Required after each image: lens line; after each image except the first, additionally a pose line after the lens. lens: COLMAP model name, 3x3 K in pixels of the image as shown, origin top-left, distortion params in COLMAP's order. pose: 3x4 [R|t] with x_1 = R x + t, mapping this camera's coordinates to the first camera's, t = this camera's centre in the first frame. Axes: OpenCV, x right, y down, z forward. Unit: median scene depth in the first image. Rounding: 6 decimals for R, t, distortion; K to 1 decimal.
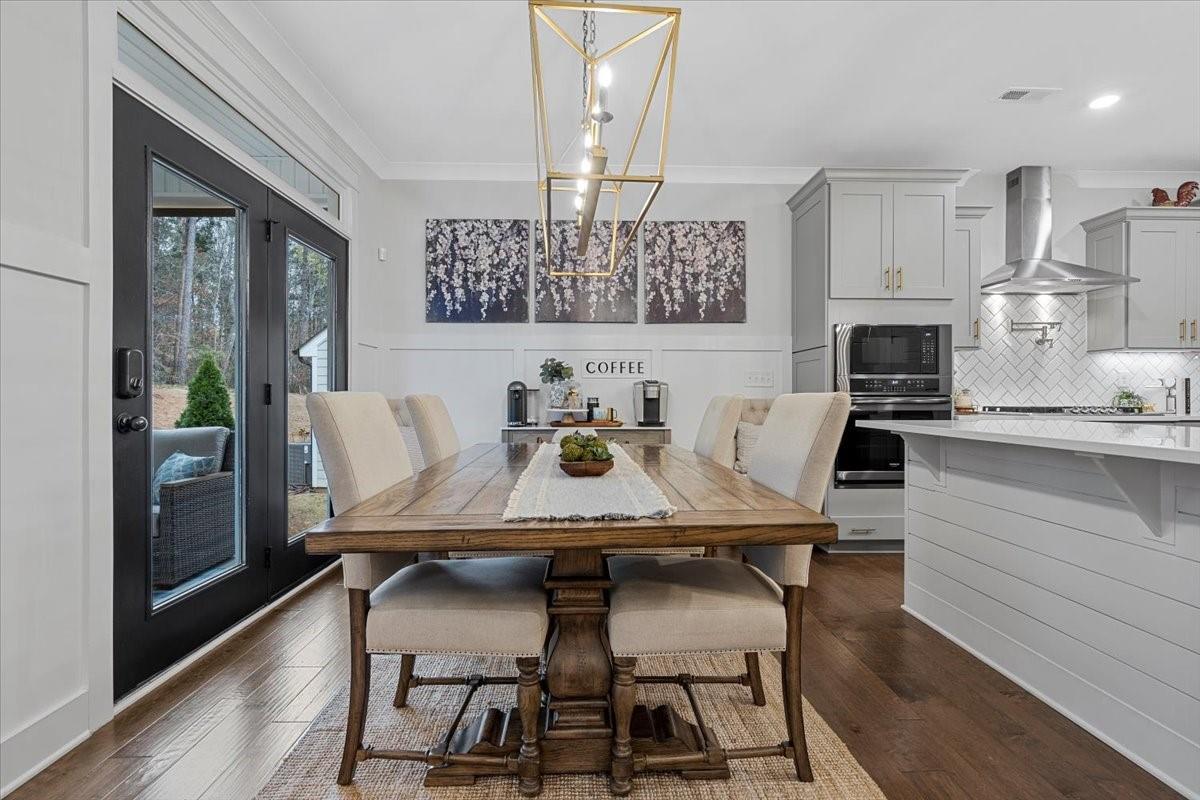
lens RADIAL K [[553.2, 0, 600.0], [0, 553.2, 400.0], [0, 0, 1]] dist [-0.000233, -0.000347]
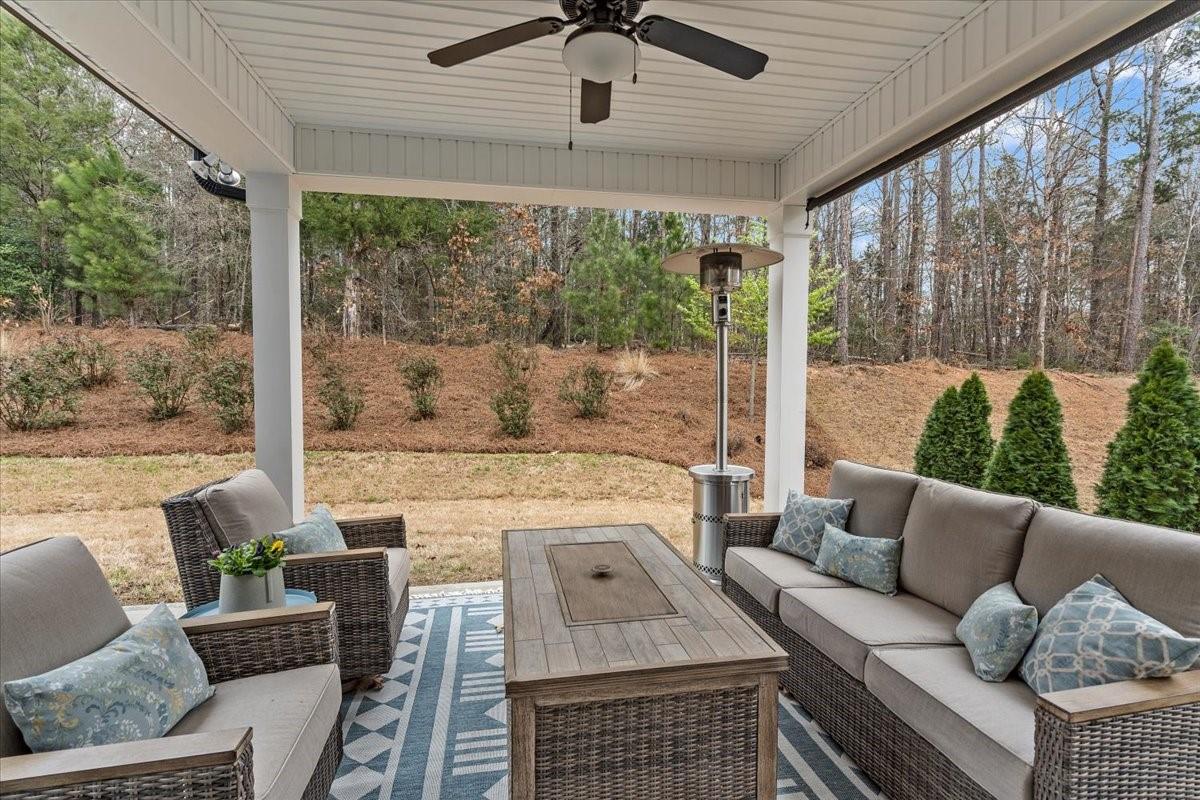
lens RADIAL K [[549.6, 0, 600.0], [0, 549.6, 400.0], [0, 0, 1]] dist [0.000038, 0.000132]
pose [[0.156846, 0.035843, -0.986972, -0.063234], [-0.007661, 0.999355, 0.035075, -0.007550], [0.987593, 0.002060, 0.157019, 0.085251]]
